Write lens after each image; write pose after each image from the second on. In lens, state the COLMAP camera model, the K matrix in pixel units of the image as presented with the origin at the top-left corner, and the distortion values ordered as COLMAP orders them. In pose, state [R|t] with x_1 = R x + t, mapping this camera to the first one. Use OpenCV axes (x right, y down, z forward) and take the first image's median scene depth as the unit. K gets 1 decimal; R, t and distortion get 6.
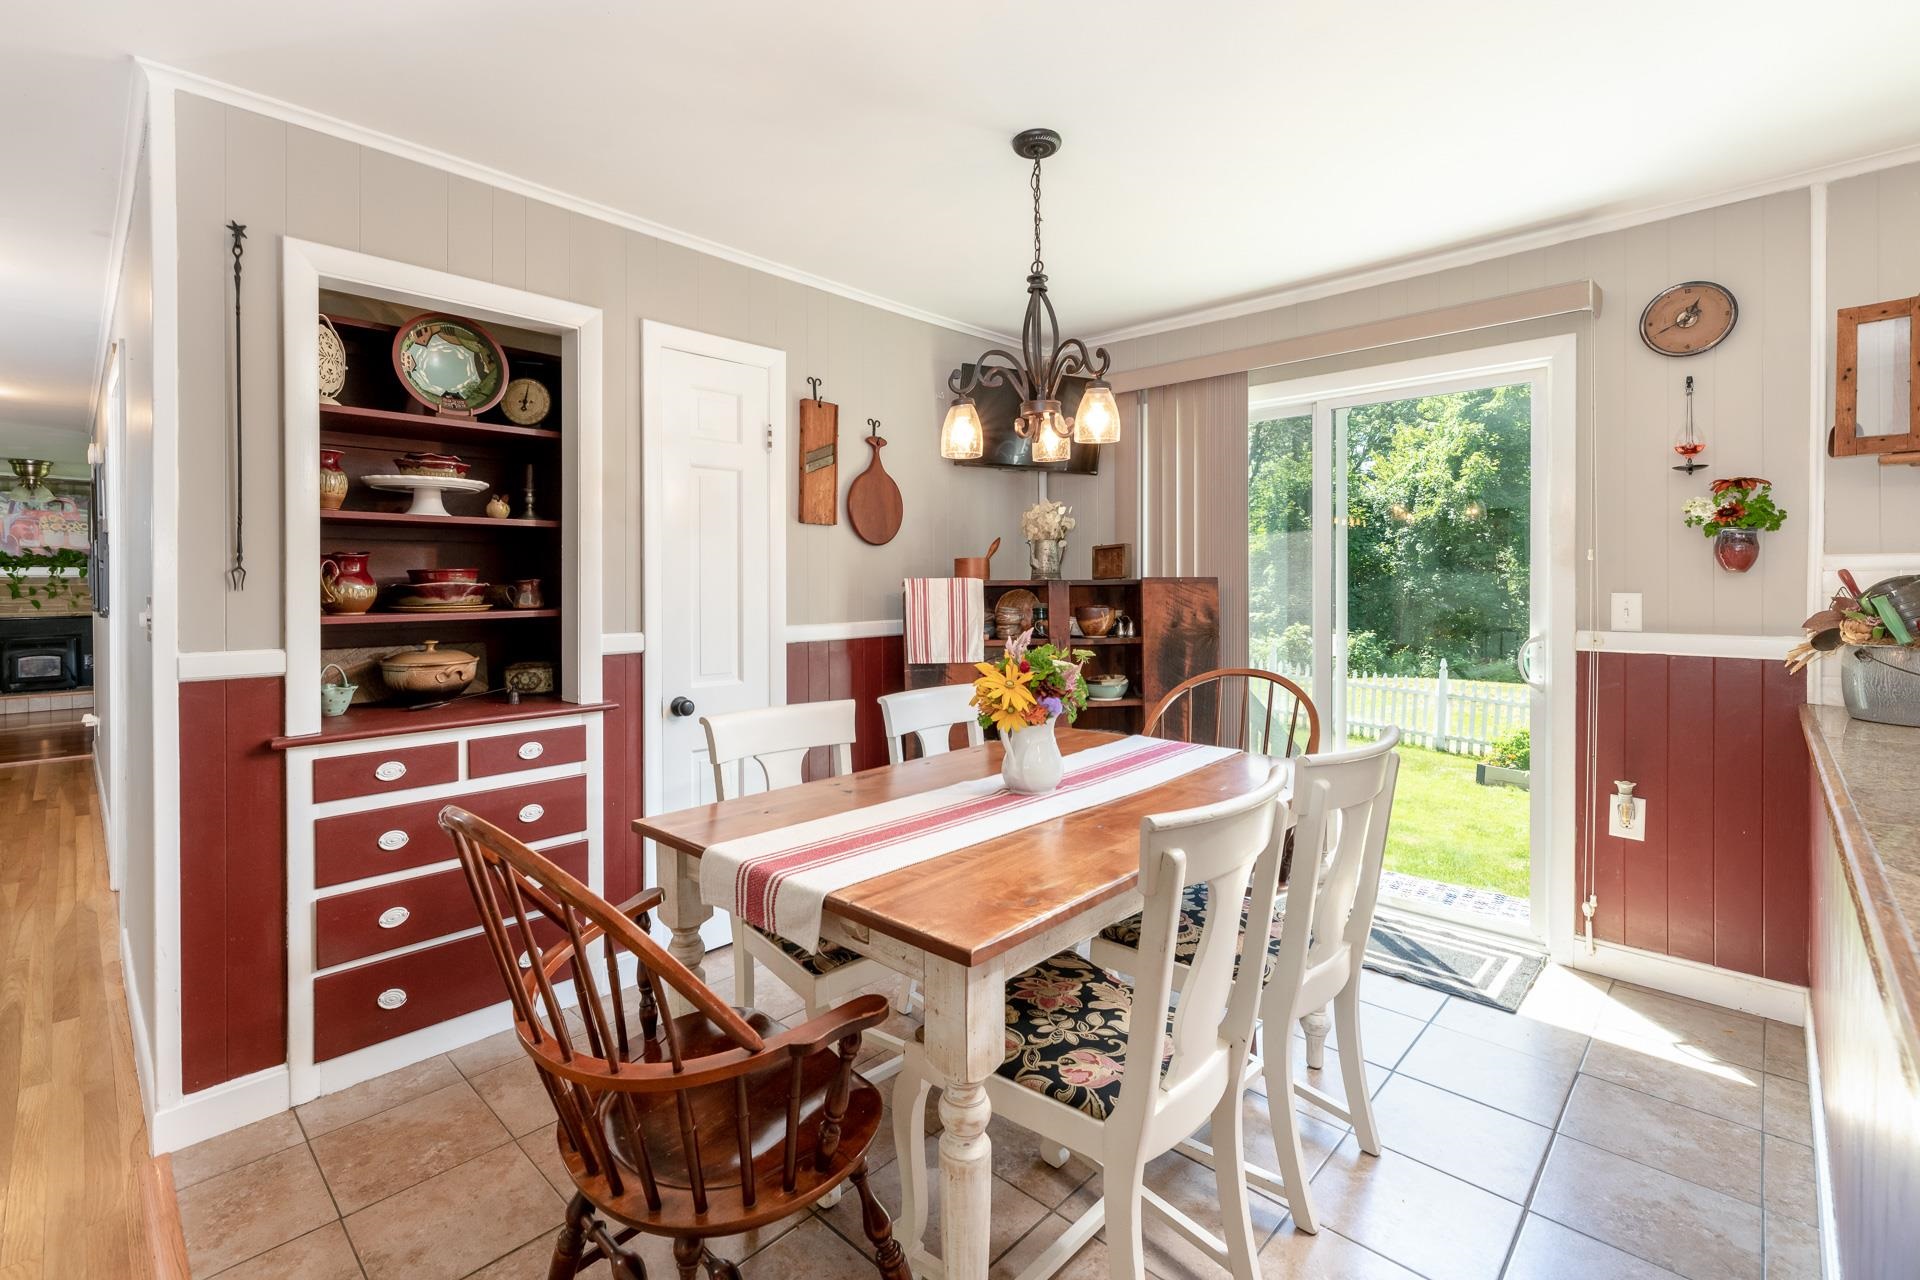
lens RADIAL K [[846.4, 0, 957.0], [0, 846.4, 581.7], [0, 0, 1]] dist [-0.000493, -0.000384]
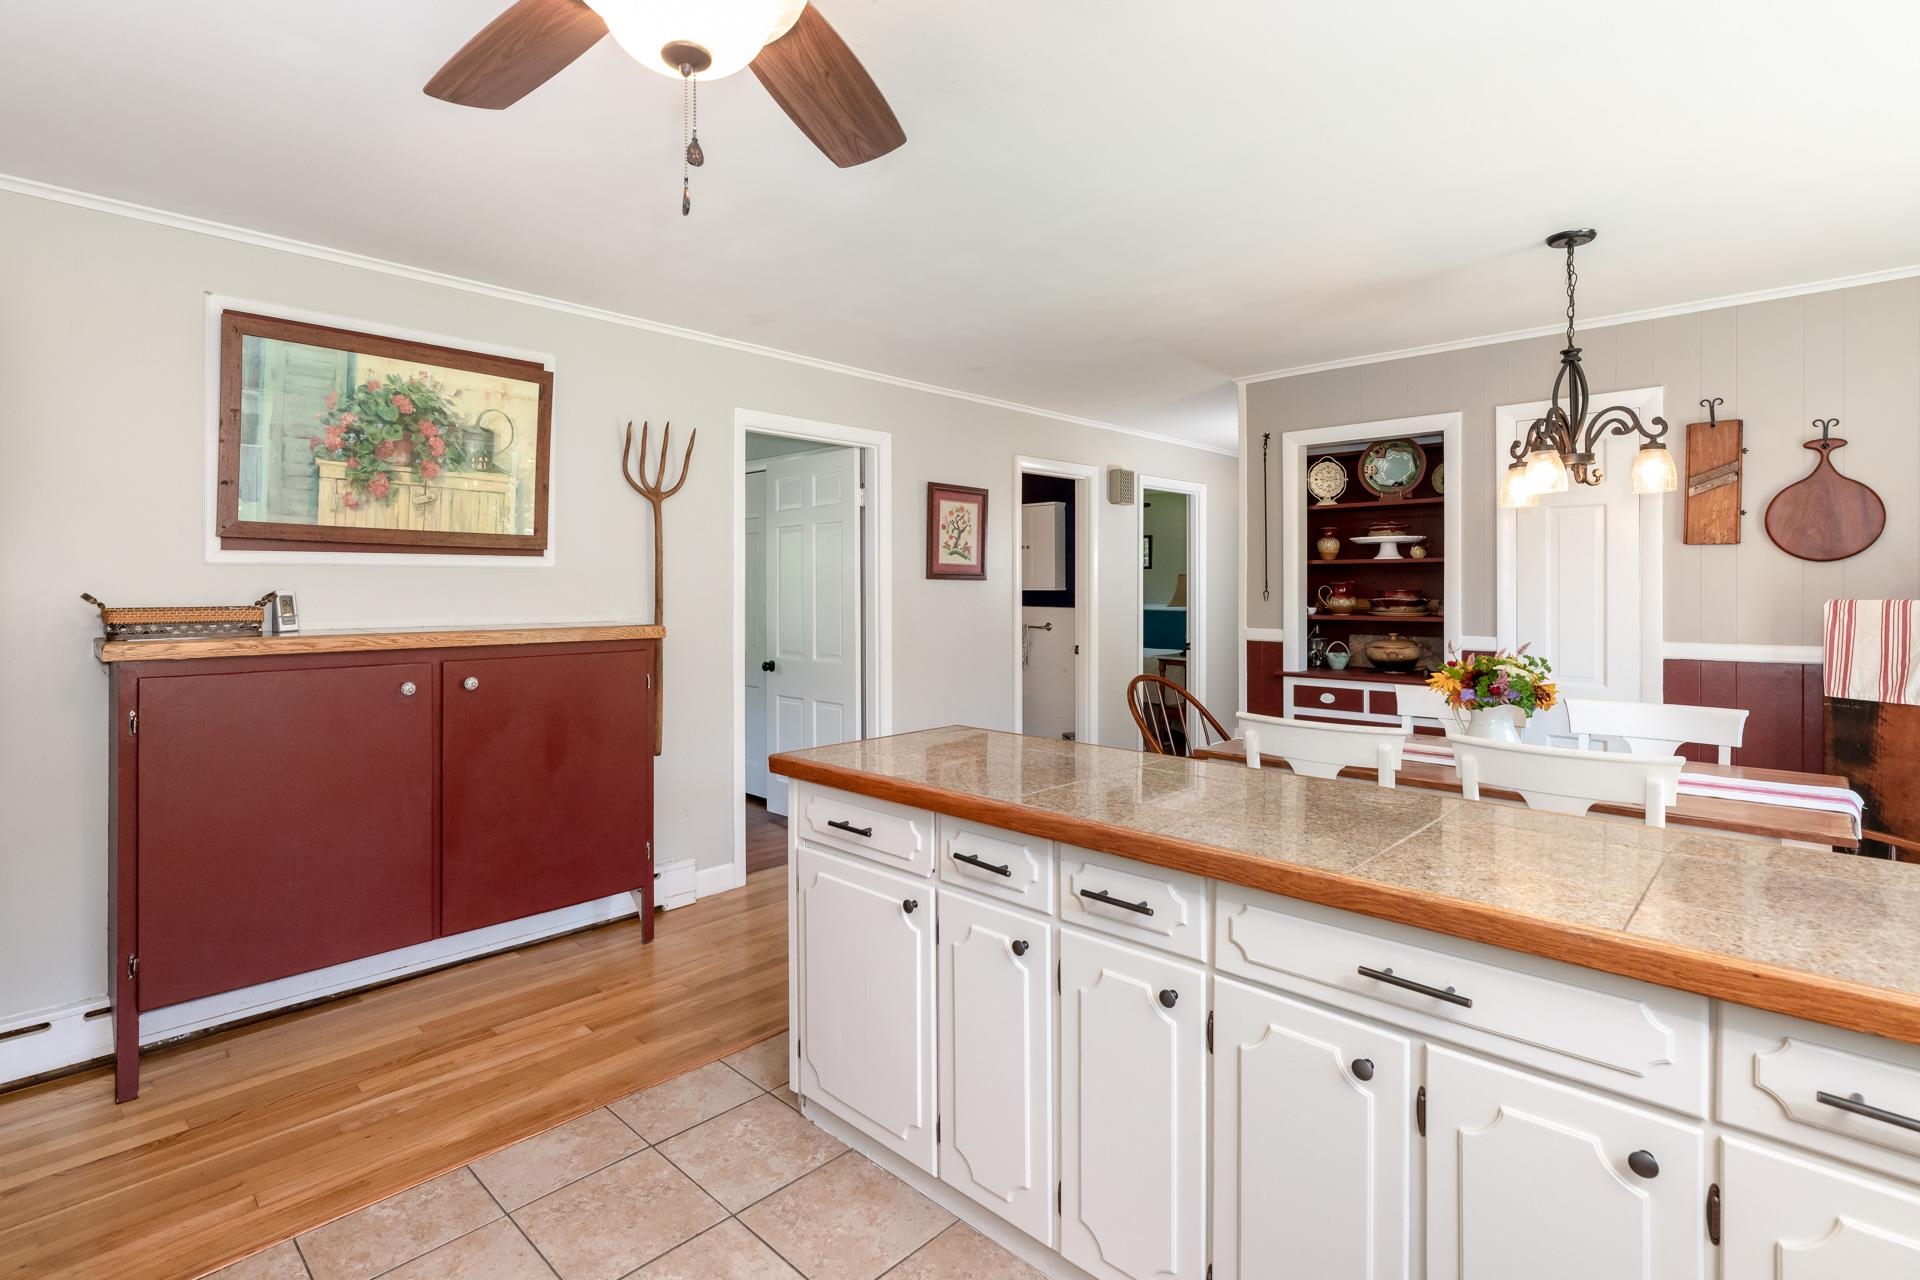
lens RADIAL K [[913.2, 0, 871.3], [0, 913.2, 586.9], [0, 0, 1]] dist [0.000216, 0.000001]
pose [[-0.046697, 0.000786, -0.998909, 1.199725], [-0.002227, 0.999997, 0.000891, -0.020183], [0.998907, 0.002266, -0.046695, 0.066242]]
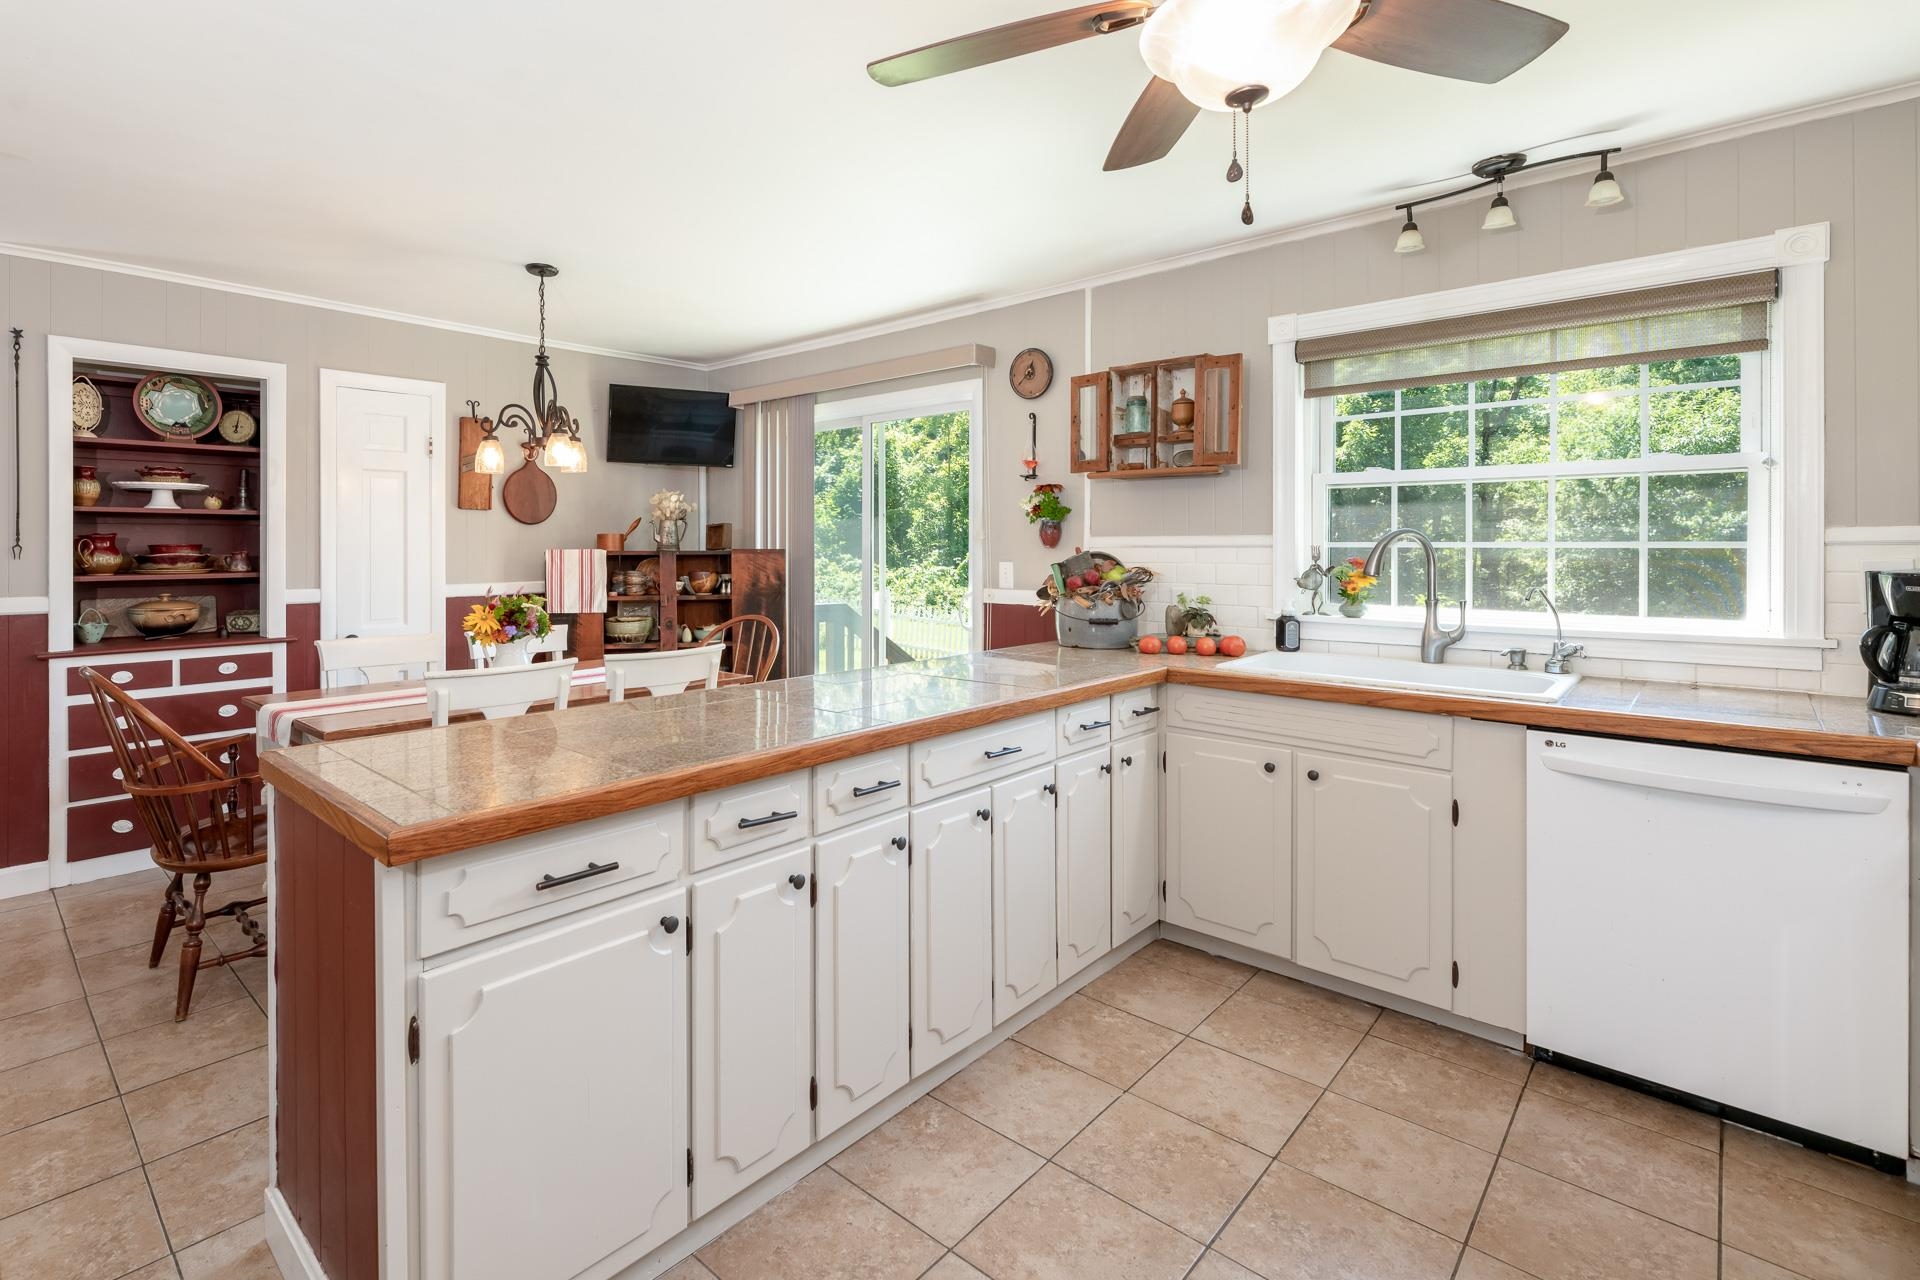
lens RADIAL K [[895.5, 0, 888.1], [0, 895.5, 542.4], [0, 0, 1]] dist [-0.004125, -0.000057]
pose [[0.999988, 0.001410, 0.004671, 0.605376], [-0.001389, 0.999989, -0.004453, -0.012556], [-0.004677, 0.004447, 0.999979, -0.532004]]
